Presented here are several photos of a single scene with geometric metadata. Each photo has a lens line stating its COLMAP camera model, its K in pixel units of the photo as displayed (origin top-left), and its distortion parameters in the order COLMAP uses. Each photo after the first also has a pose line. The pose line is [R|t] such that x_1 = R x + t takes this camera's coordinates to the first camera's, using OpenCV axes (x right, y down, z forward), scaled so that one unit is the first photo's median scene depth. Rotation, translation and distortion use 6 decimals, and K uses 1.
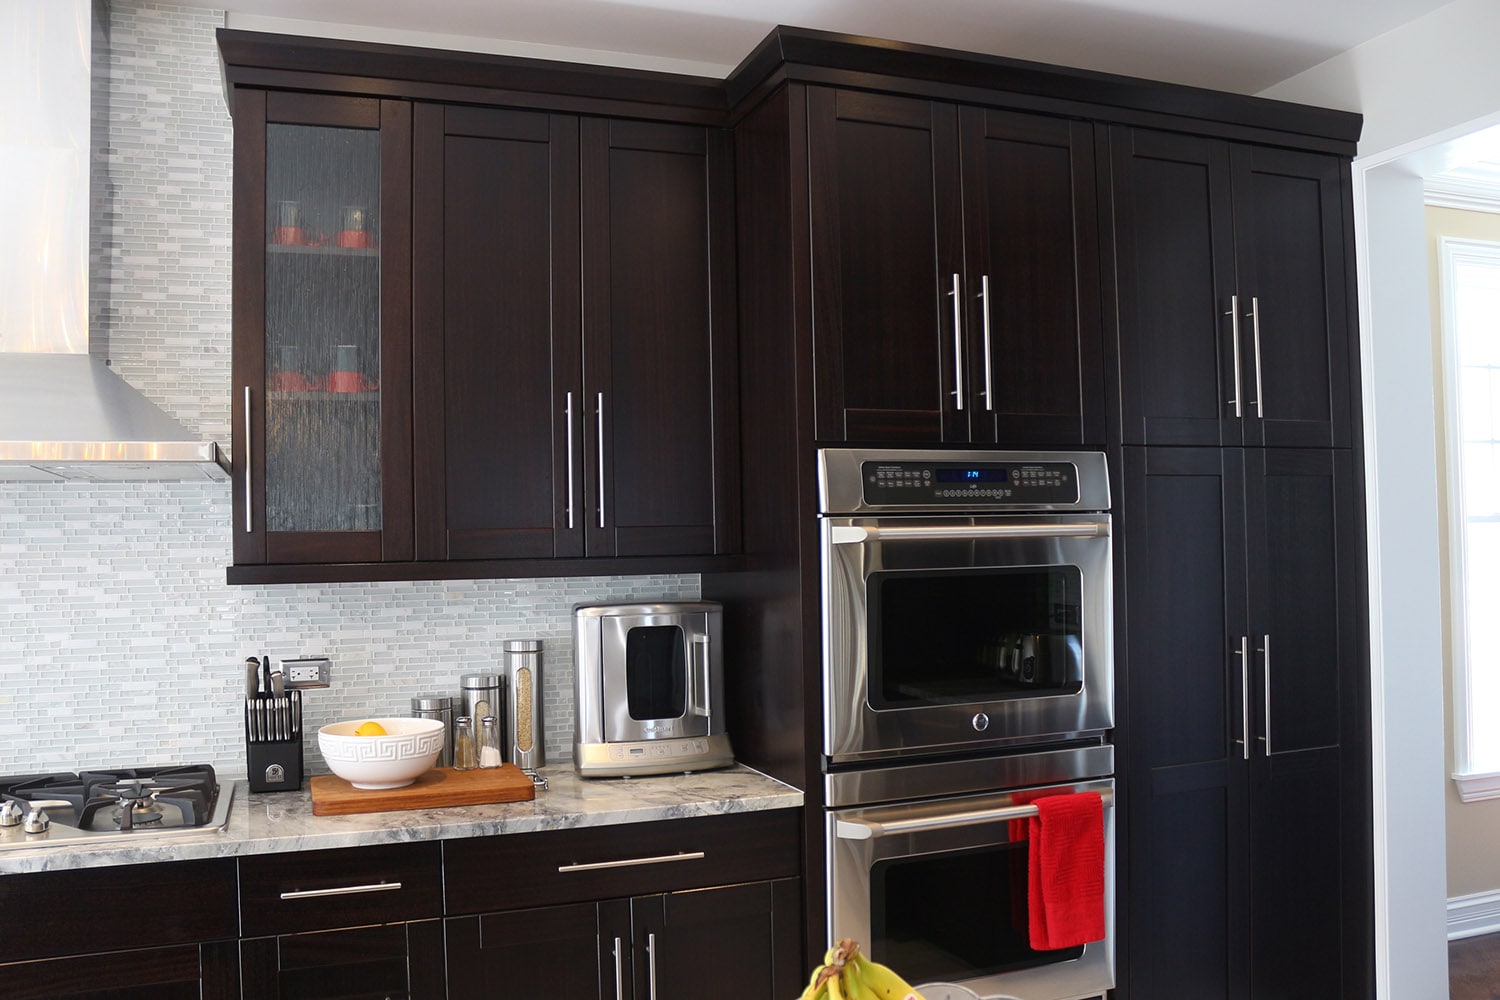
lens RADIAL K [[1258.0, 0, 744.0], [0, 1258.0, 509.5], [0, 0, 1]] dist [-0.156044, 0.123525]
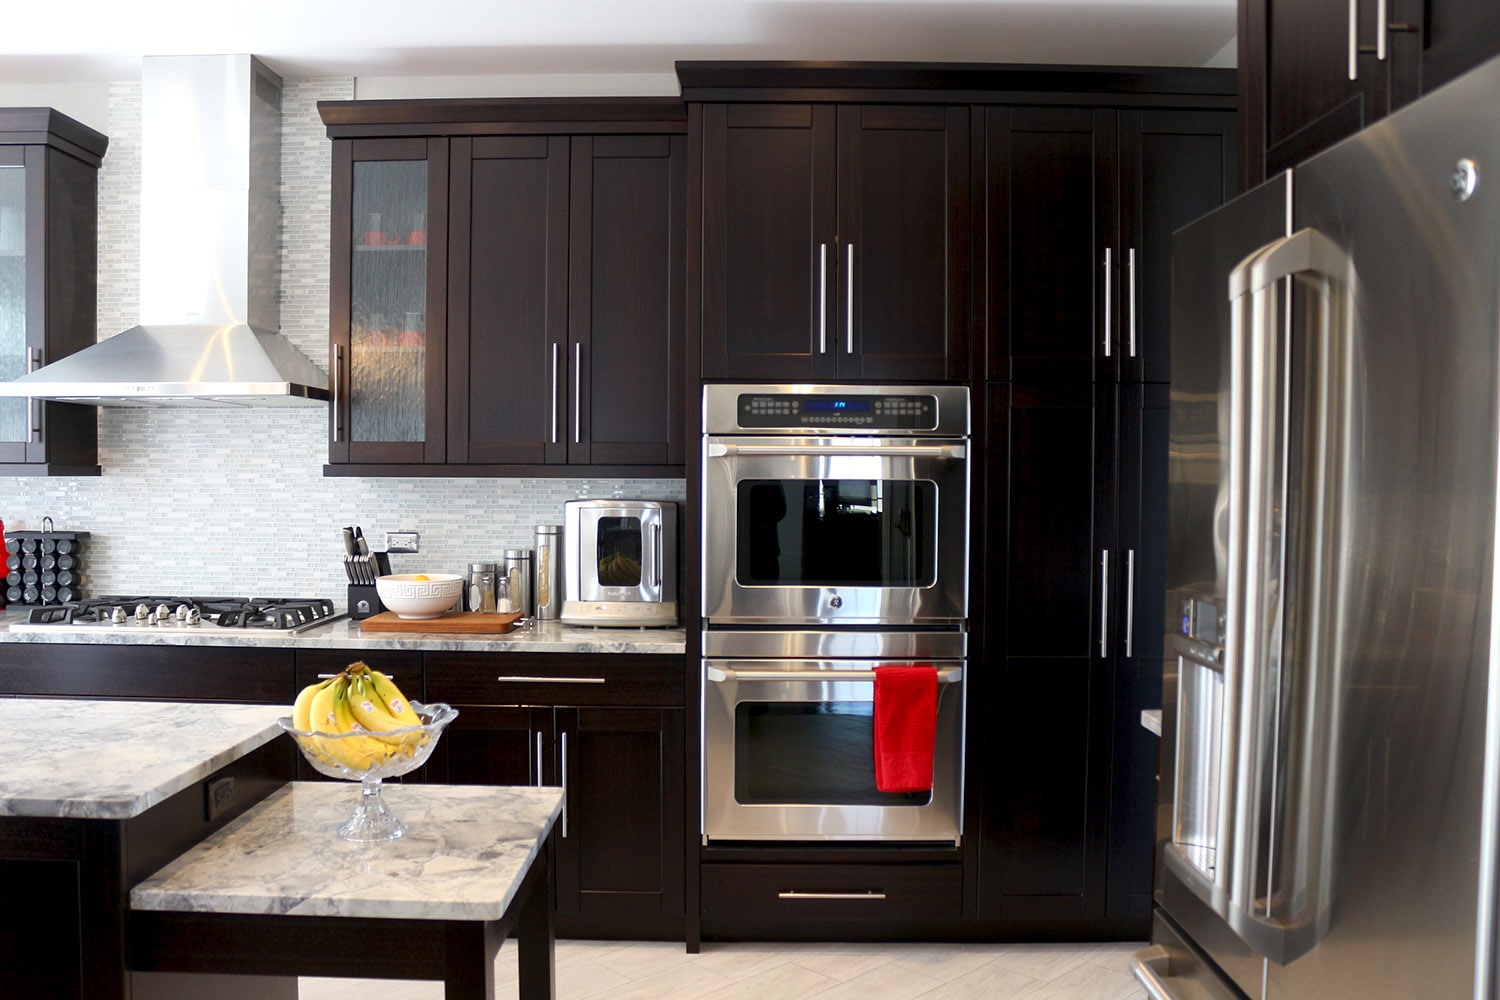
lens RADIAL K [[1258.0, 0, 739.0], [0, 1258.0, 503.3], [0, 0, 1]] dist [-0.156044, 0.123525]
pose [[0.932686, 0.033845, -0.359099, 0.544772], [-0.015213, 0.998393, 0.054586, 0.003389], [0.360369, -0.045448, 0.931702, -0.208673]]
